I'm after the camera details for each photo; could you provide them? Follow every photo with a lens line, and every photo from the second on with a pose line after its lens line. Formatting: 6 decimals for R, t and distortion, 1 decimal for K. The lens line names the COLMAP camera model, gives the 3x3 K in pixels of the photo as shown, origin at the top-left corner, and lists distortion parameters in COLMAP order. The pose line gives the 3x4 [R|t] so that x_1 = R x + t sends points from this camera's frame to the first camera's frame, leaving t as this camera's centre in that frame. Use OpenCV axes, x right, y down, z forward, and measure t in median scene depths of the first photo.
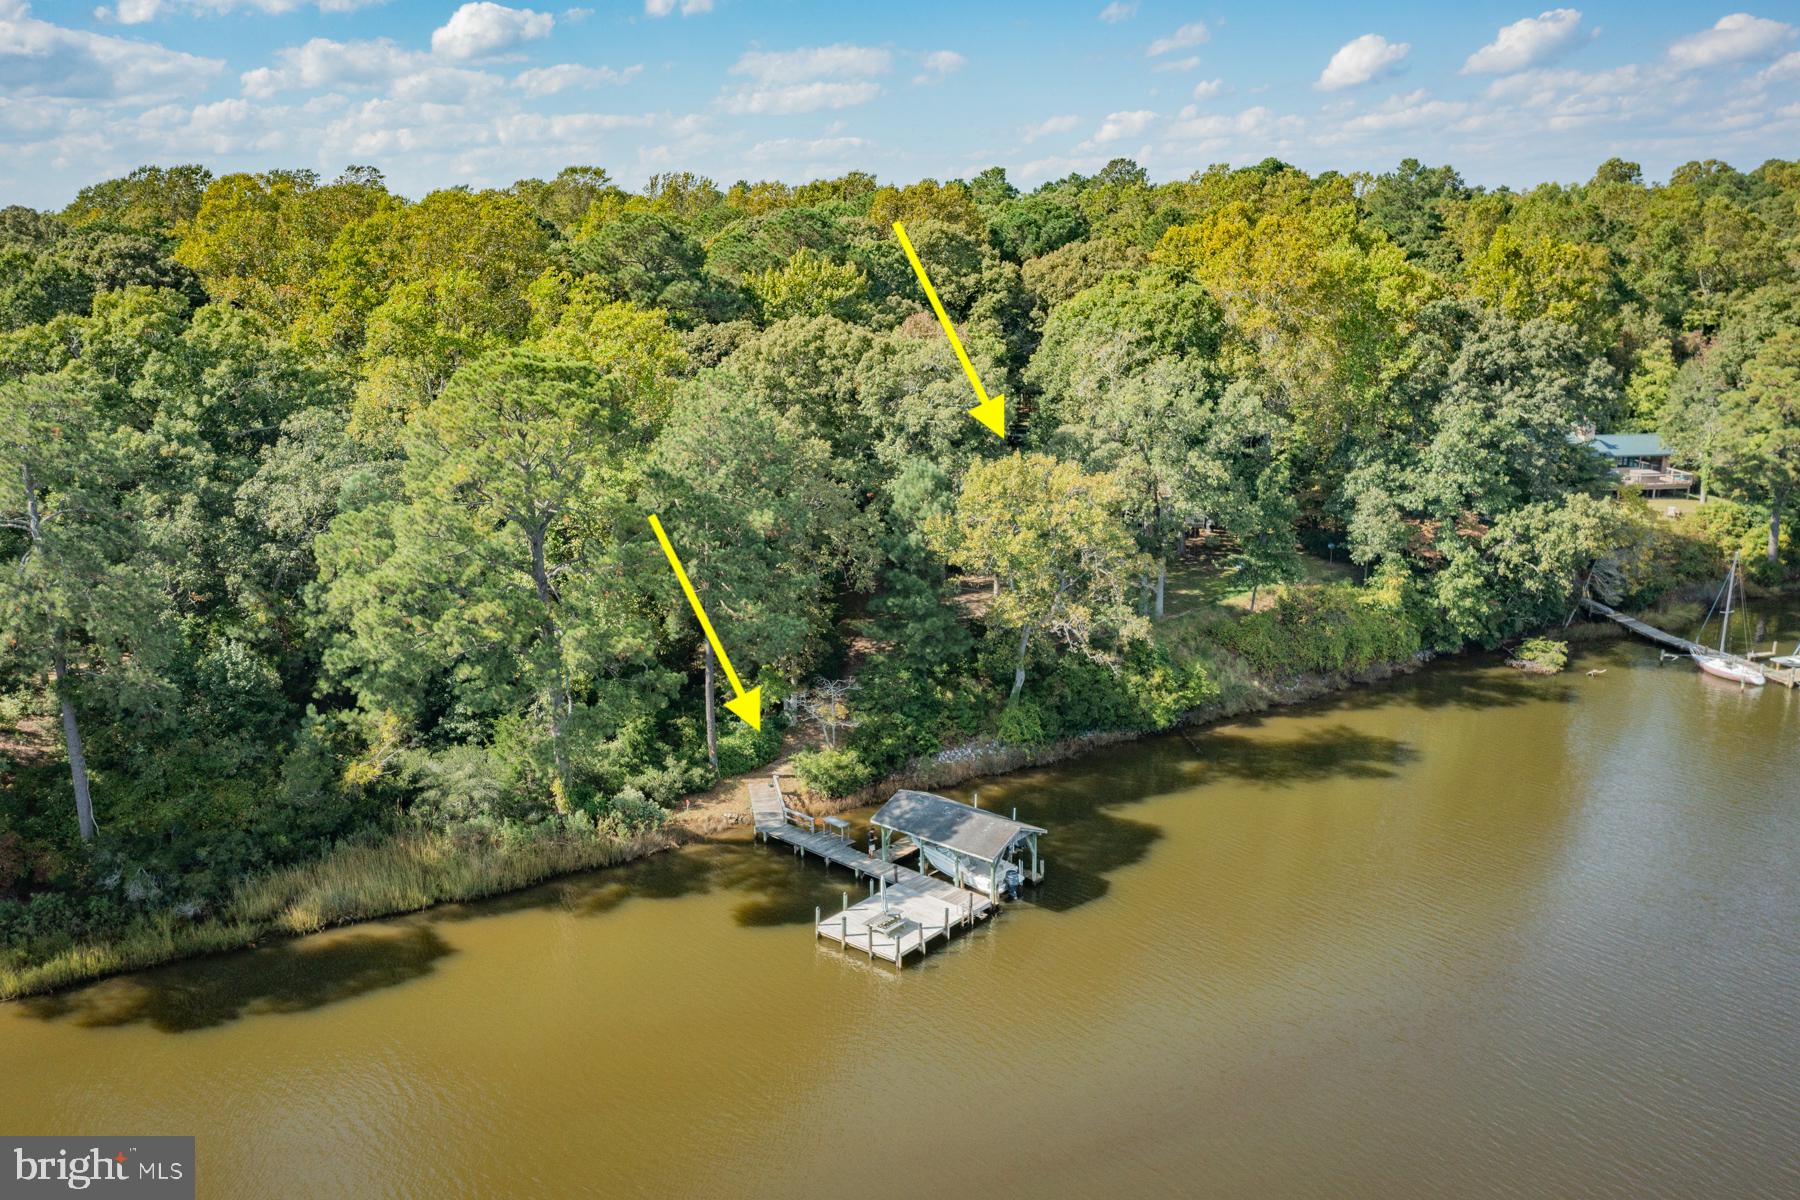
lens RADIAL K [[1424.9, 0, 900.0], [0, 1424.9, 600.0], [0, 0, 1]] dist [0.089598, -0.069523]
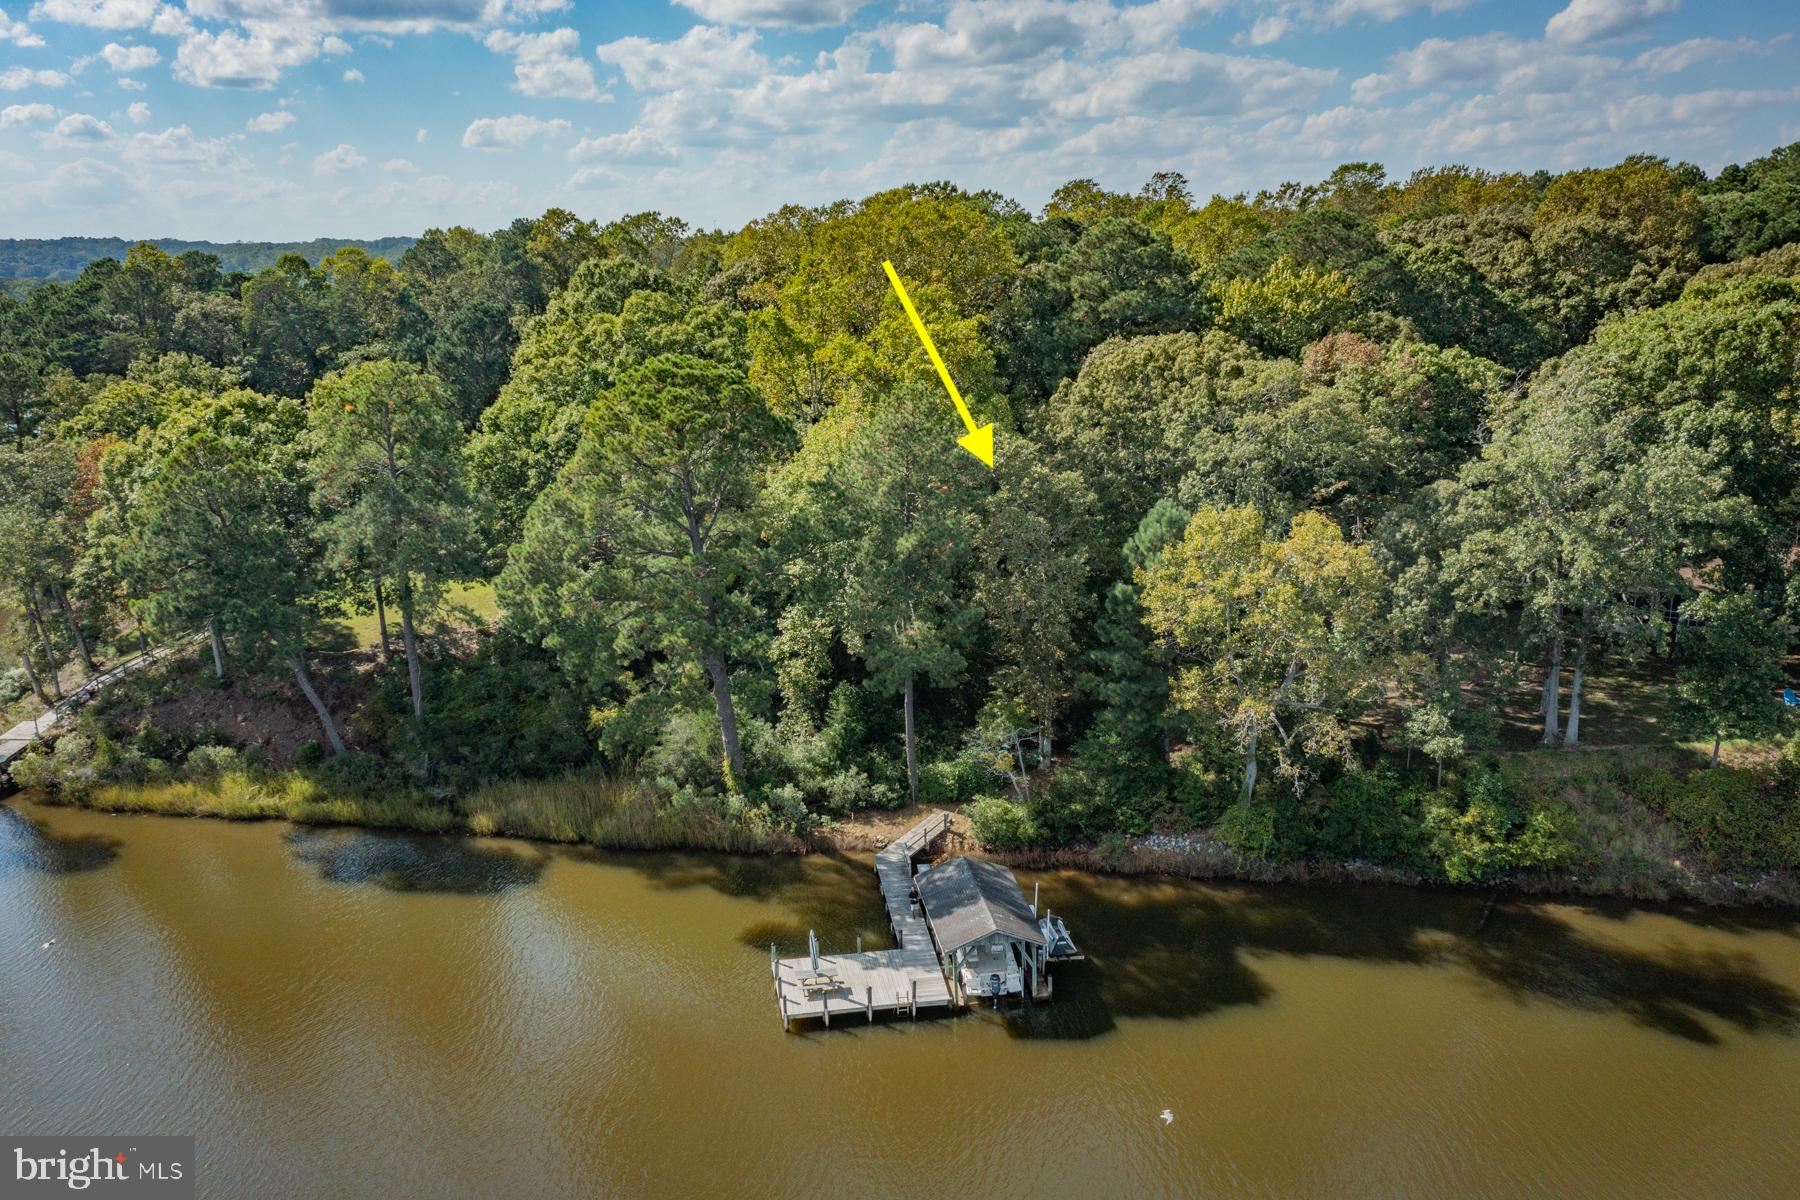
lens RADIAL K [[1424.9, 0, 900.0], [0, 1424.9, 600.0], [0, 0, 1]] dist [0.089598, -0.069523]
pose [[0.776544, 0.153636, -0.611045, 0.436009], [-0.152779, 0.986787, 0.053950, -0.060831], [0.611259, 0.051460, 0.789756, 0.214606]]
